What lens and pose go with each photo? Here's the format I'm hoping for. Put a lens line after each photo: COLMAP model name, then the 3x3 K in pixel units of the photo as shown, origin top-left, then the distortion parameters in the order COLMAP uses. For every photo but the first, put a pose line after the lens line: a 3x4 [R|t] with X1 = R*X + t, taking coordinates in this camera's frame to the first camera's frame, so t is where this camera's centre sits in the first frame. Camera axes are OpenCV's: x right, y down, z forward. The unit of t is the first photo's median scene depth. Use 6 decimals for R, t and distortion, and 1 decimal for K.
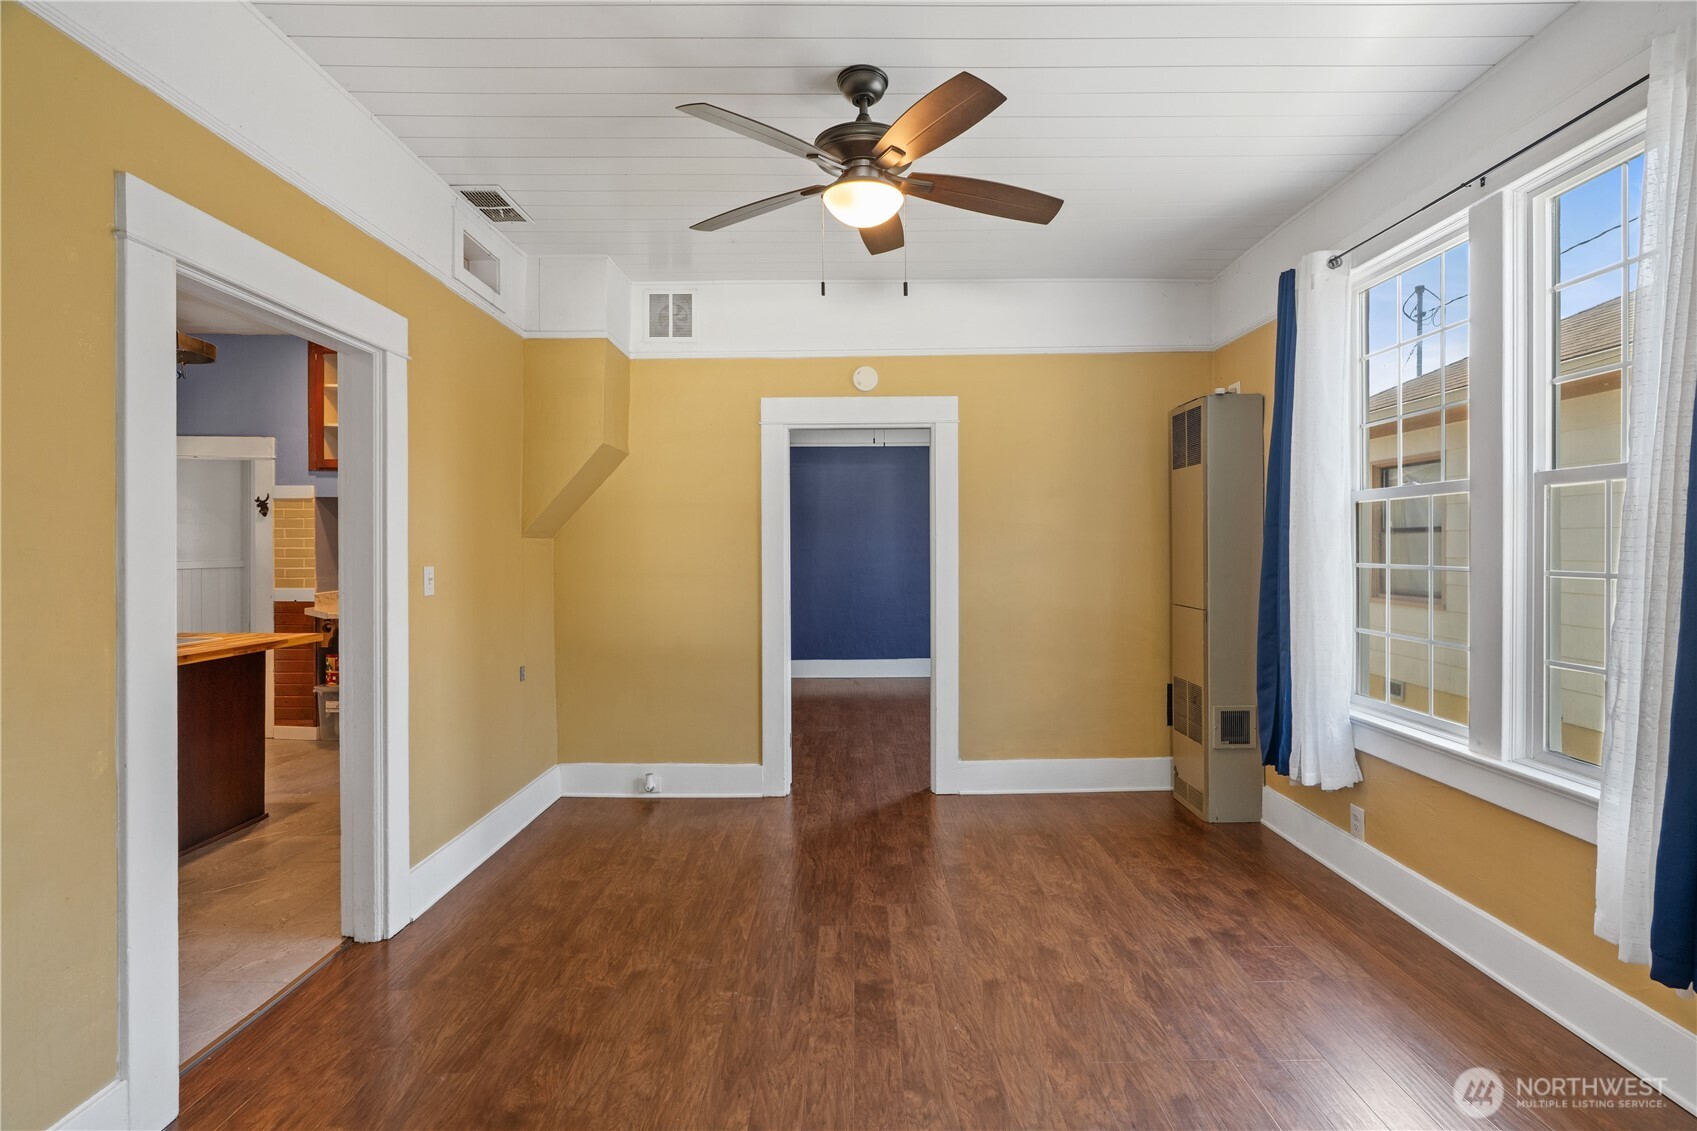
lens RADIAL K [[773.3, 0, 846.2], [0, 773.3, 546.4], [0, 0, 1]] dist [-0.011258, 0.004346]
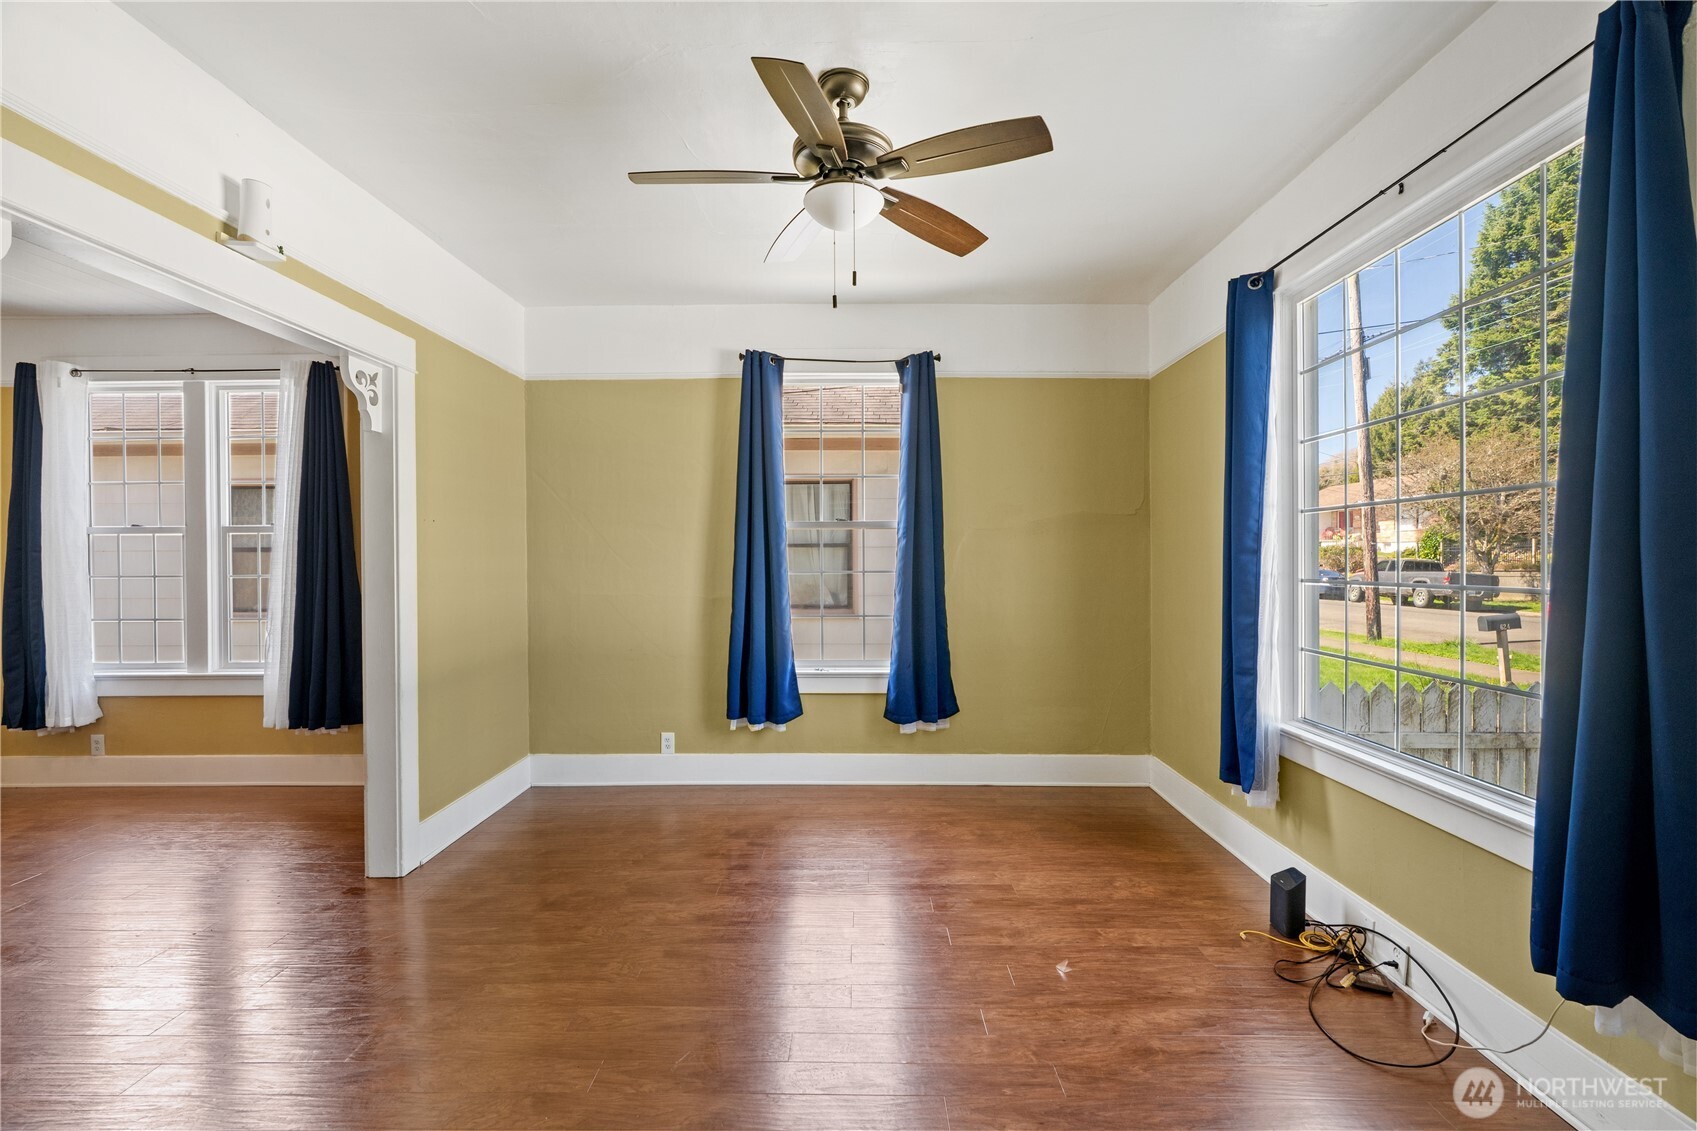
lens RADIAL K [[773.3, 0, 845.6], [0, 773.3, 564.2], [0, 0, 1]] dist [-0.011258, 0.004346]
pose [[0.006278, -0.004598, 0.999970, -0.661285], [0.009592, 0.999944, 0.004538, 0.005887], [-0.999934, 0.009563, 0.006322, -0.387102]]
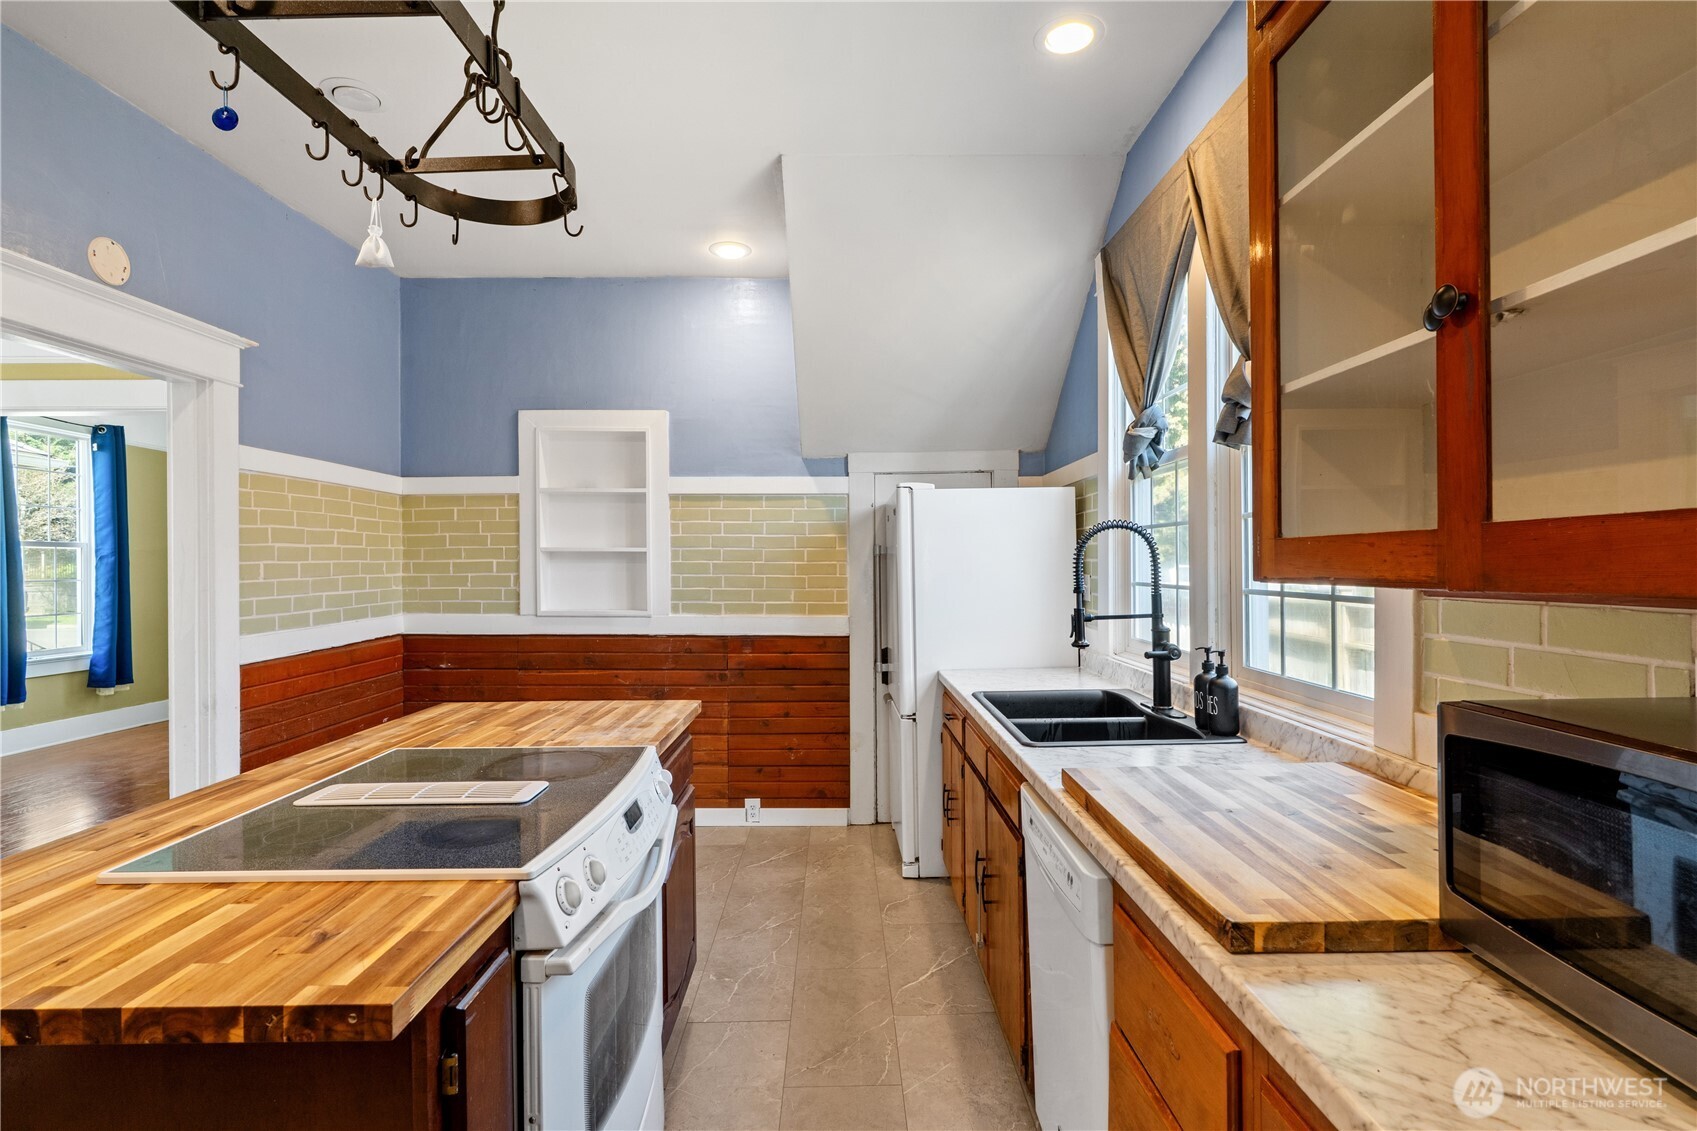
lens RADIAL K [[832.2, 0, 850.8], [0, 832.2, 562.2], [0, 0, 1]] dist [-0.013684, 0.007686]
pose [[-0.999986, 0.005181, -0.000434, -1.060404], [0.005183, 0.999982, -0.003100, 0.001070], [0.000418, -0.003102, -0.999995, 1.284133]]
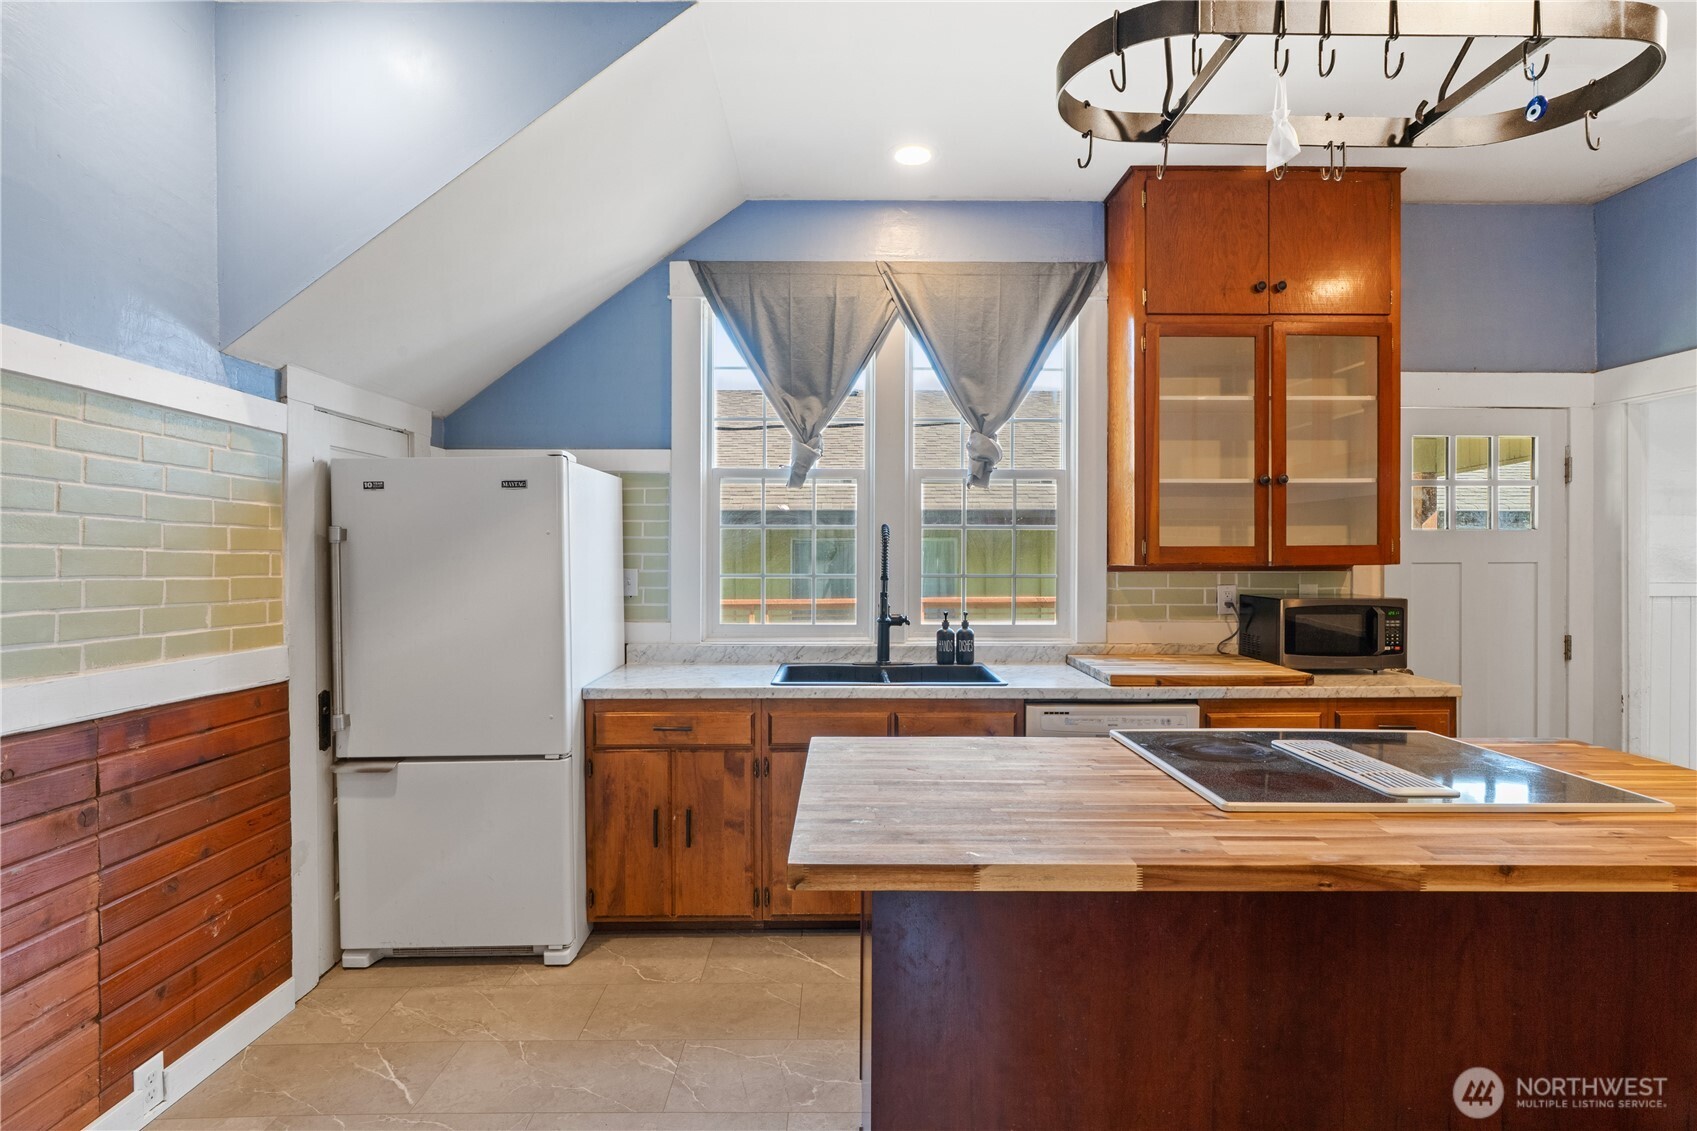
lens RADIAL K [[832.2, 0, 858.3], [0, 832.2, 570.4], [0, 0, 1]] dist [-0.013684, 0.007686]
pose [[0.009255, 0.012647, -0.999877, -0.403800], [0.001079, 0.999919, 0.012657, 0.003677], [0.999957, -0.001196, 0.009241, 0.596034]]
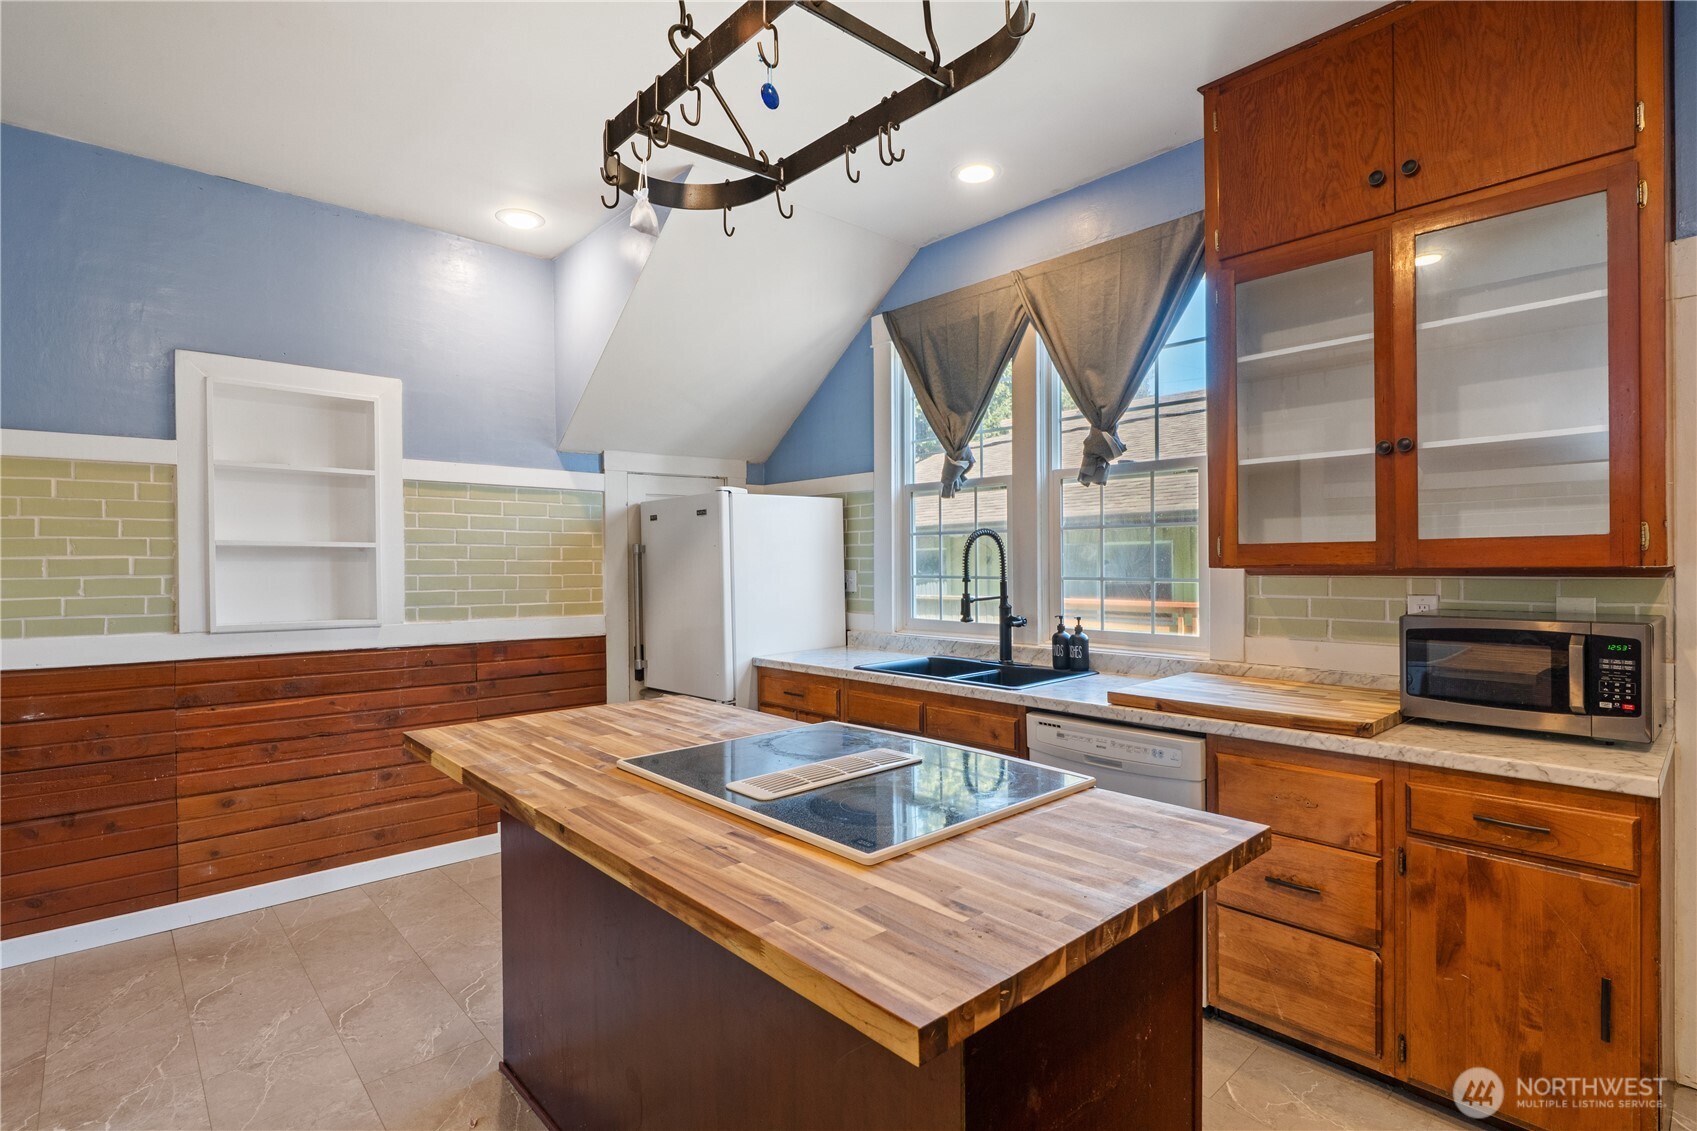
lens RADIAL K [[832.2, 0, 862.7], [0, 832.2, 565.7], [0, 0, 1]] dist [-0.013684, 0.007686]
pose [[-0.737882, 0.008240, -0.674879, -0.561795], [0.007891, 0.999962, 0.003582, 0.003179], [0.674884, -0.002682, -0.737919, 1.207325]]
